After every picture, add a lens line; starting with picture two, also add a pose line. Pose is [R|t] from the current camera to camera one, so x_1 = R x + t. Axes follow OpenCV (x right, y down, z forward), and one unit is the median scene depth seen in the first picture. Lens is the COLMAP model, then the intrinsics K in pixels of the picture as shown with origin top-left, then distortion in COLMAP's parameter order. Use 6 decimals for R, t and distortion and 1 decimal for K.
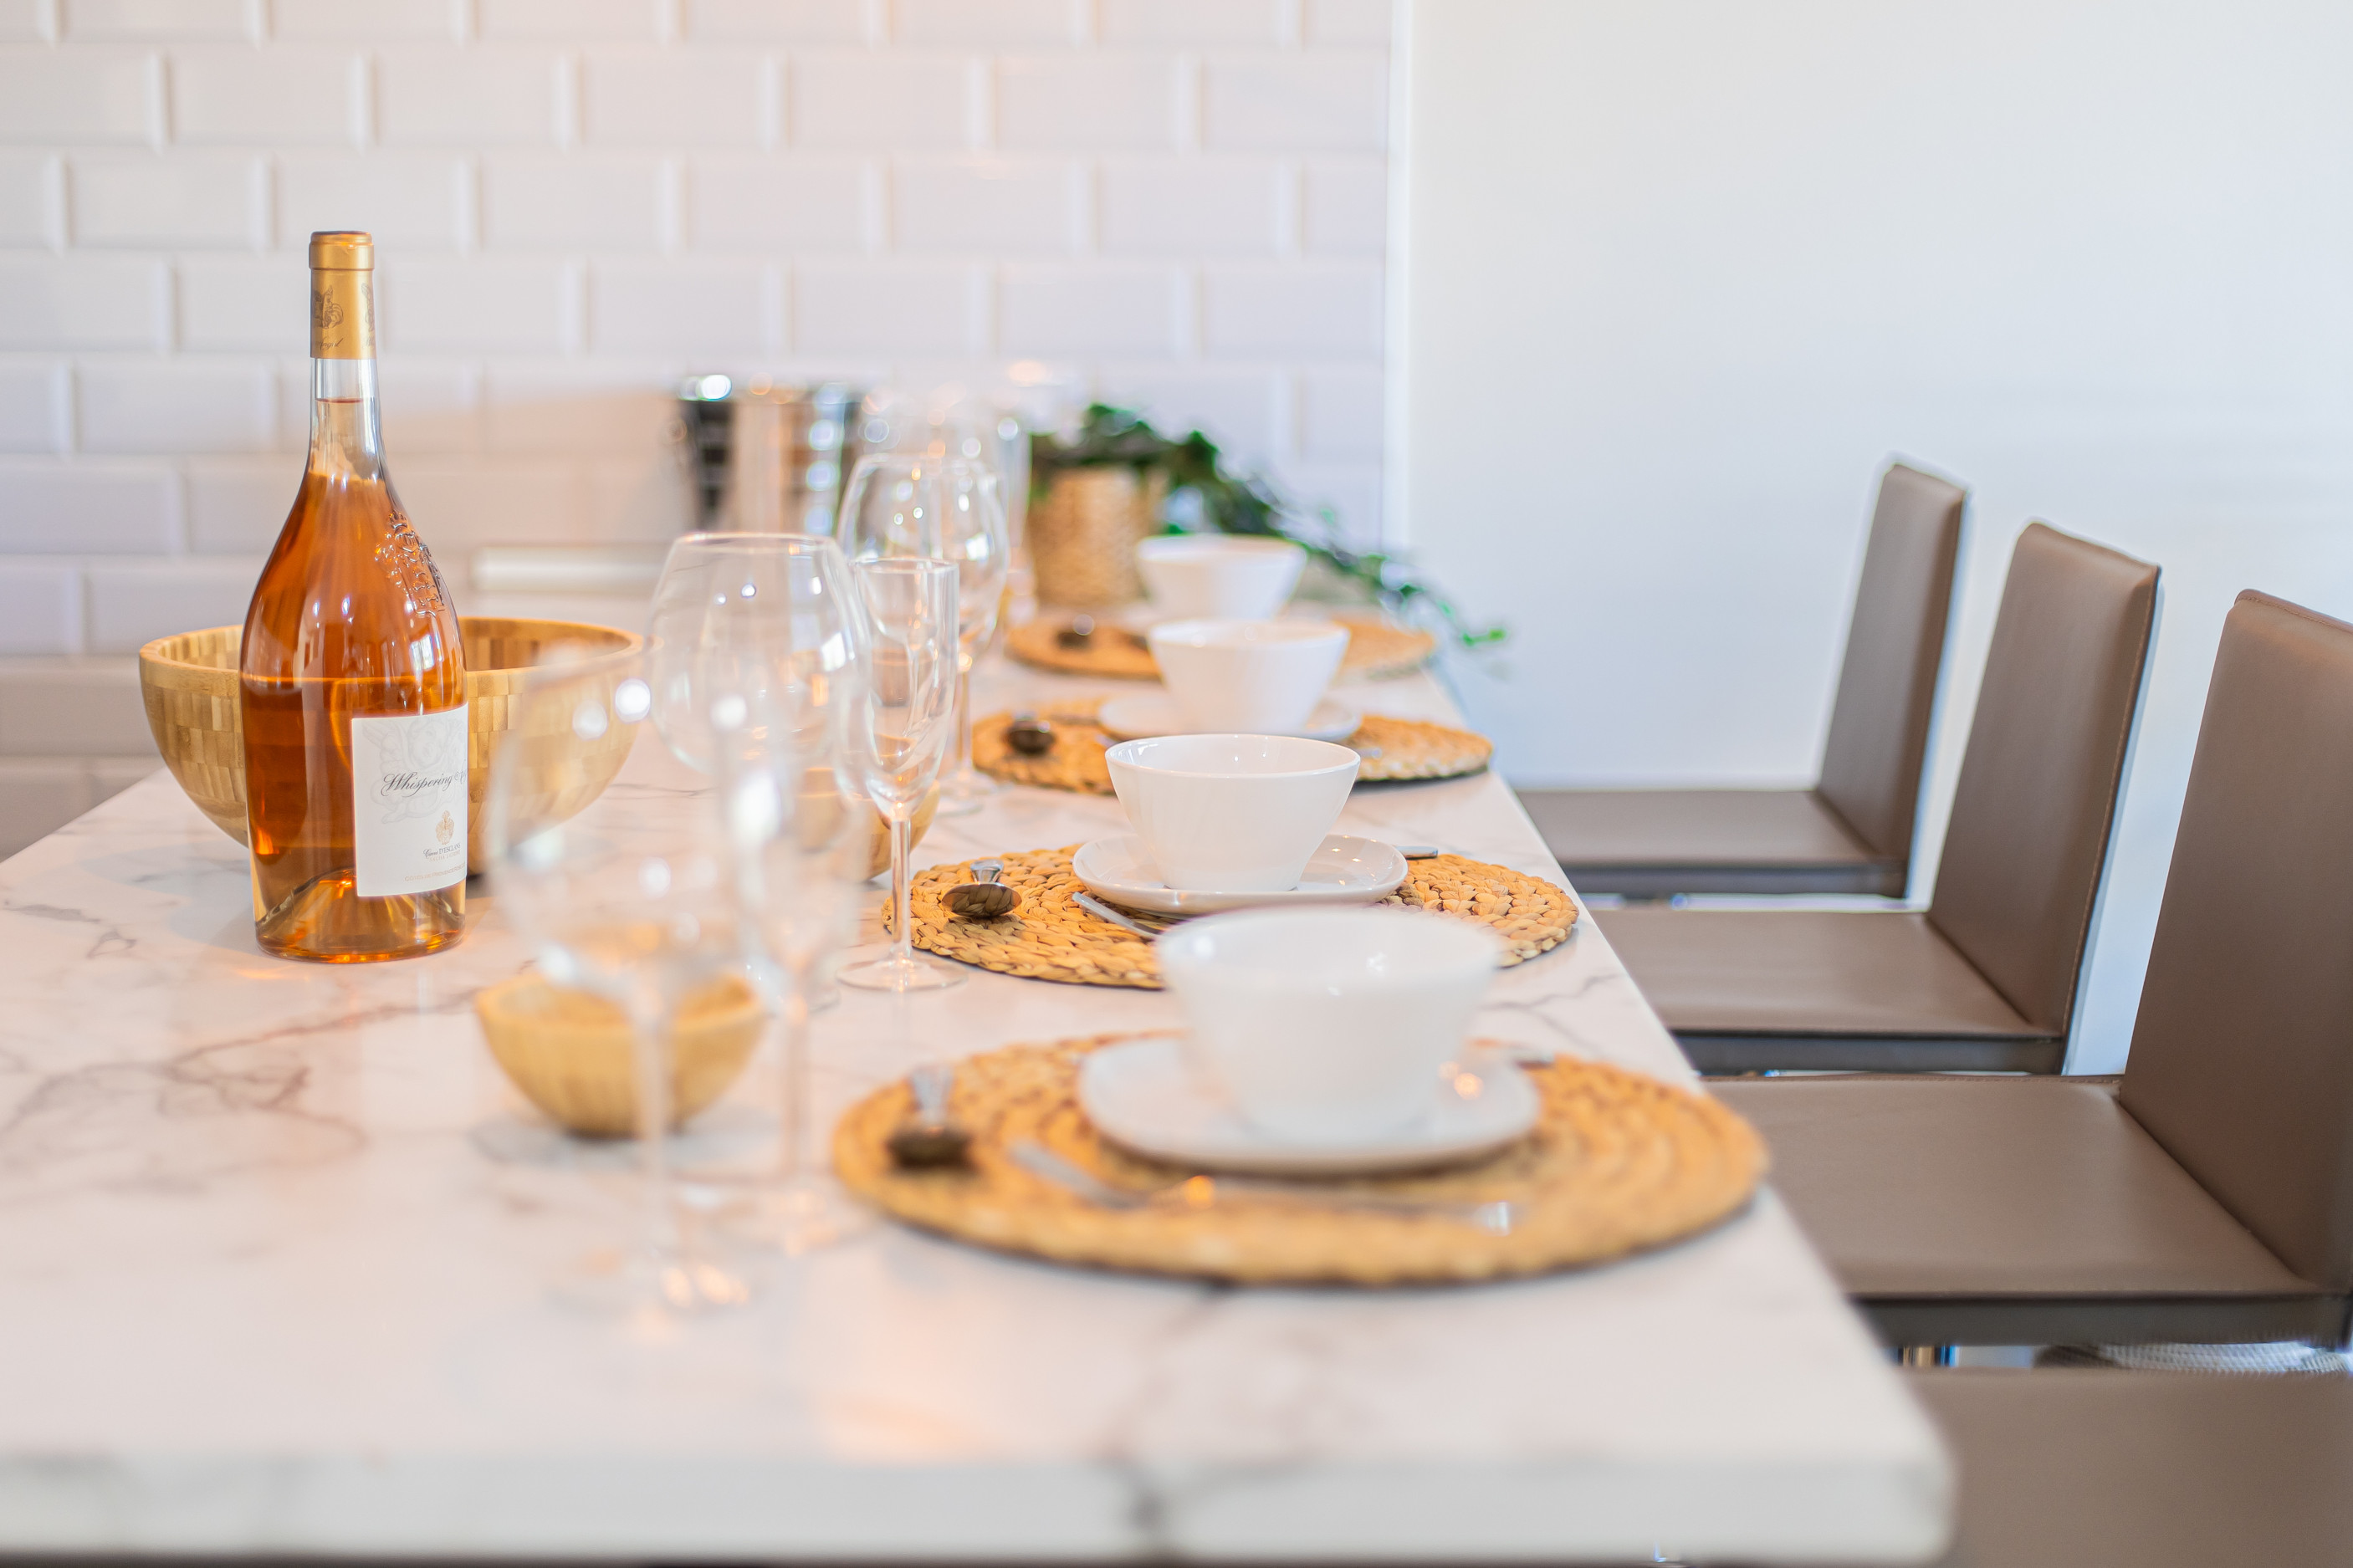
lens RADIAL K [[3370.9, 0, 1176.5], [0, 3370.9, 784.0], [0, 0, 1]] dist [0.018609, 0.033498]
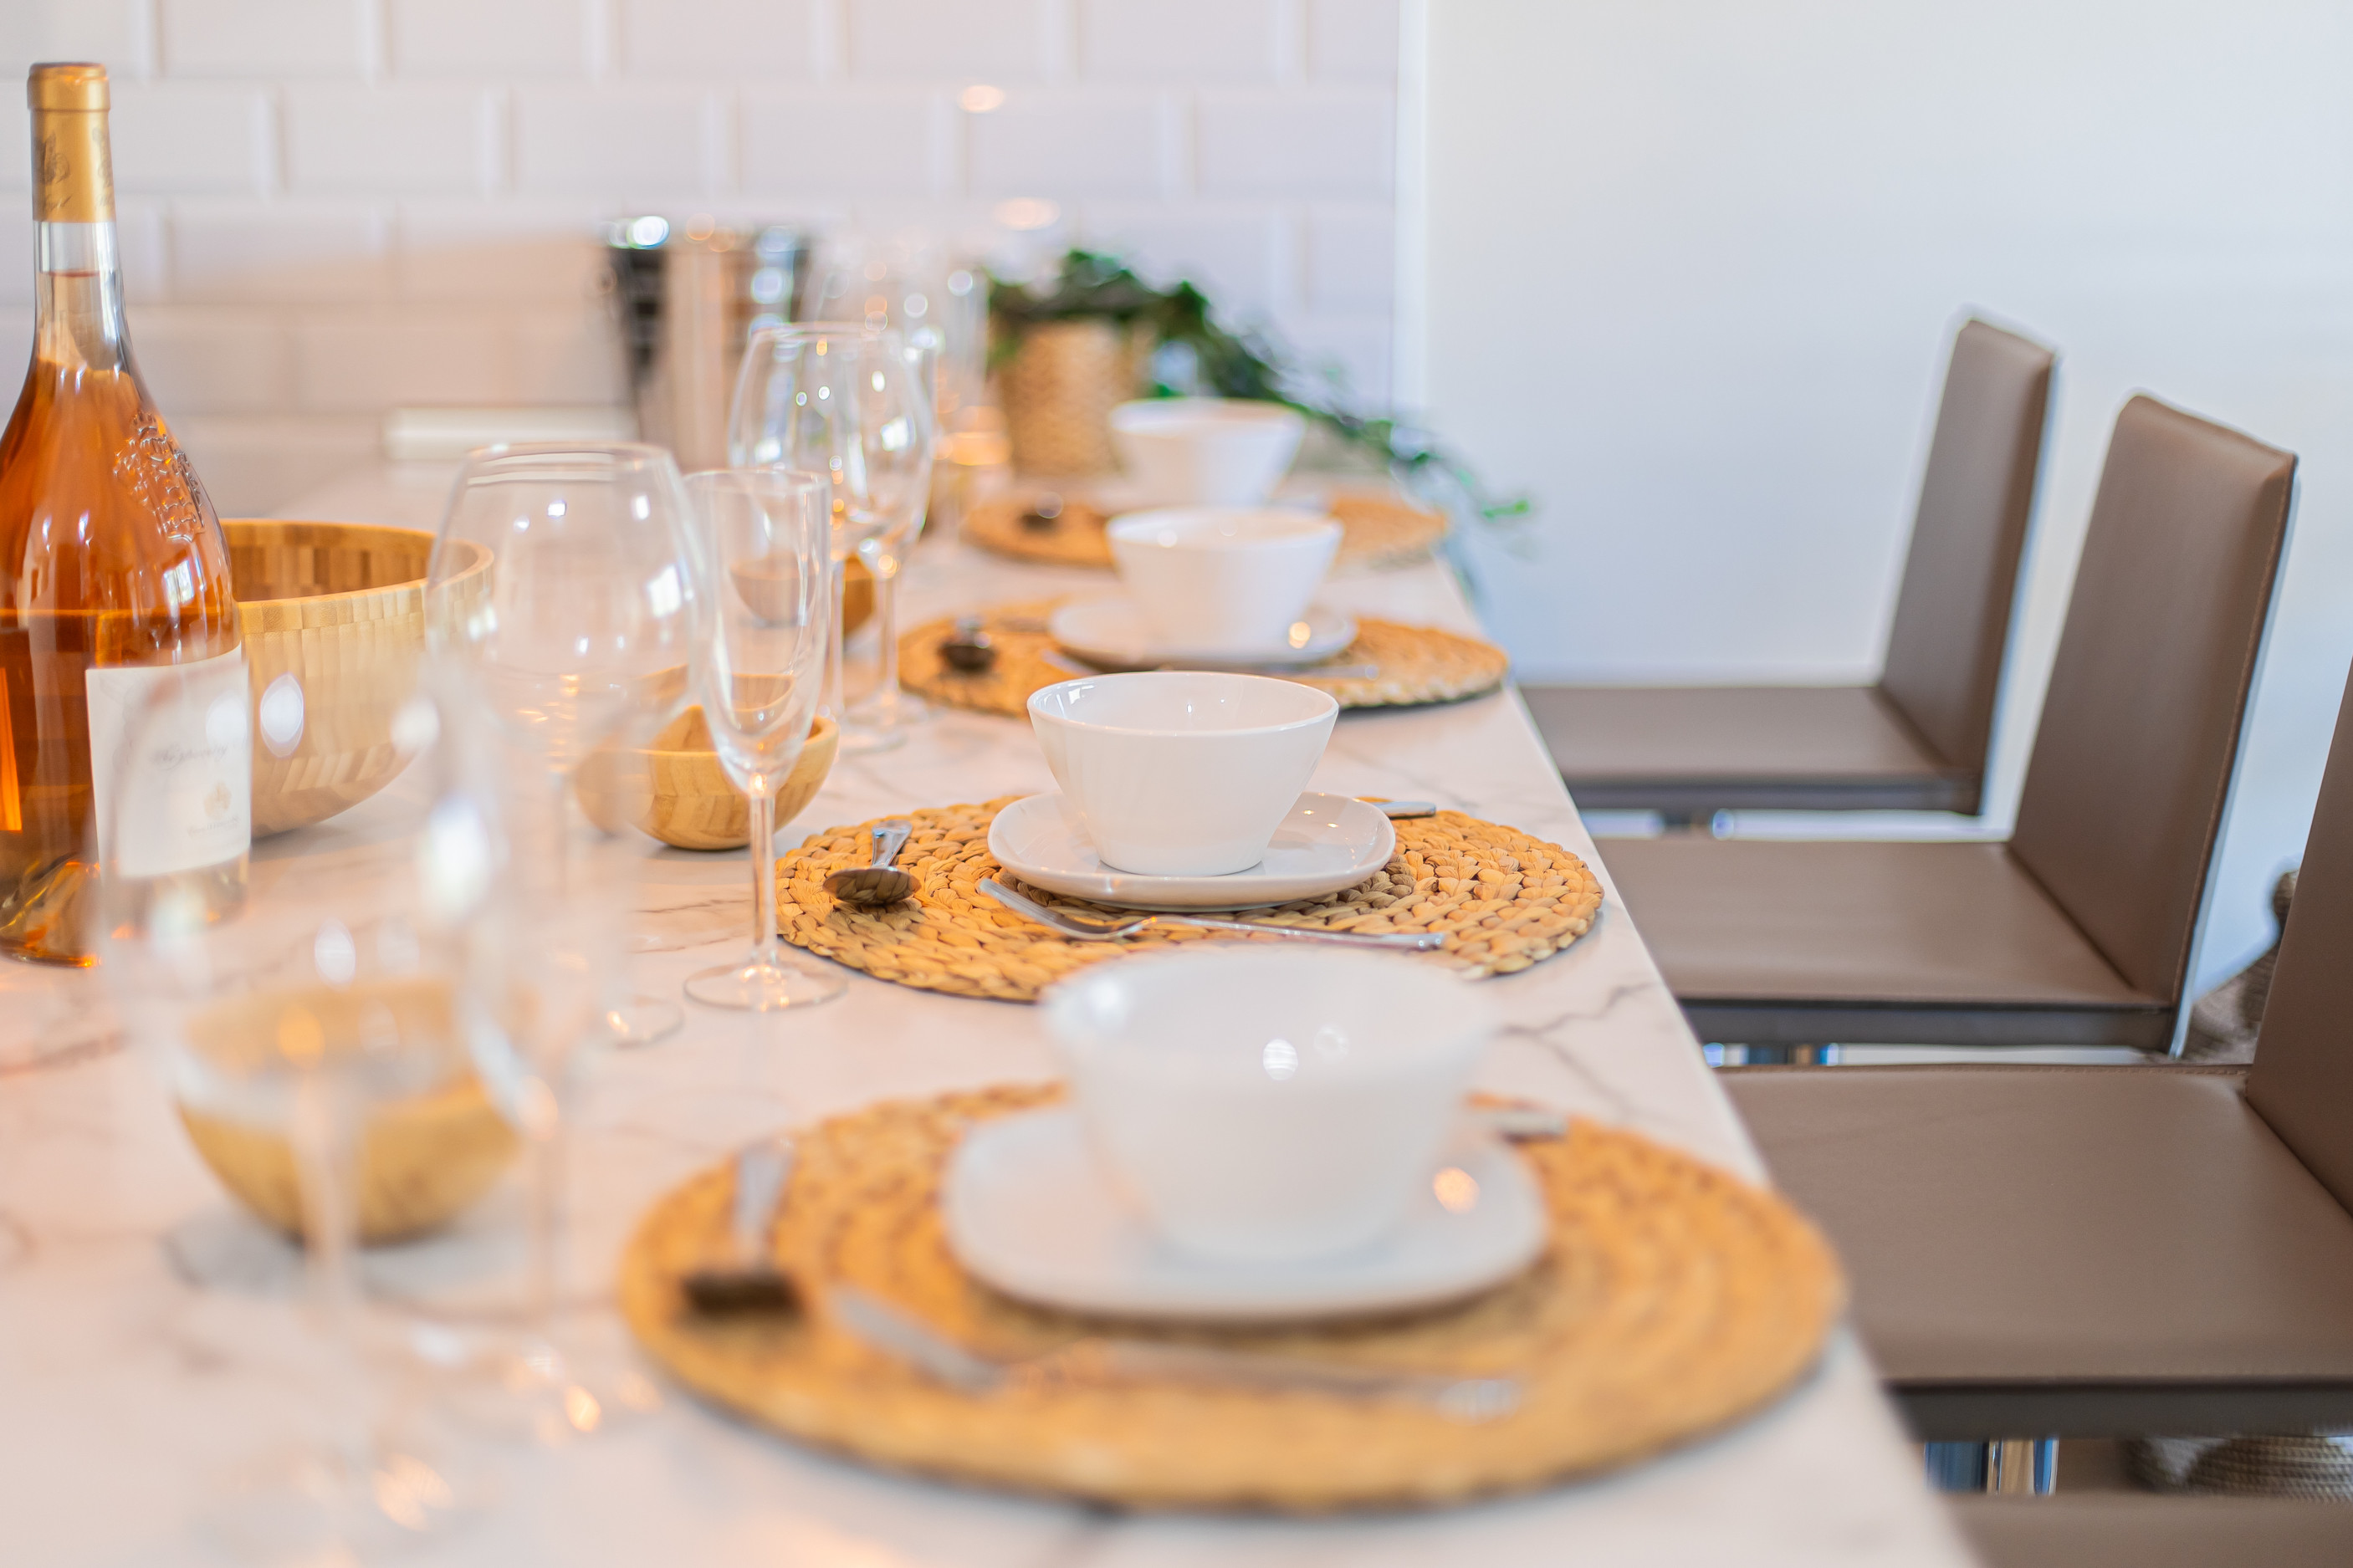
lens RADIAL K [[3393.9, 0, 1176.3], [0, 3393.9, 784.0], [0, 0, 1]] dist [0.005549, -0.051818]
pose [[0.999945, -0.000263, -0.010489, 0.020251], [0.000790, 0.998735, 0.050281, -0.025782], [0.010462, -0.050286, 0.998680, 0.148159]]
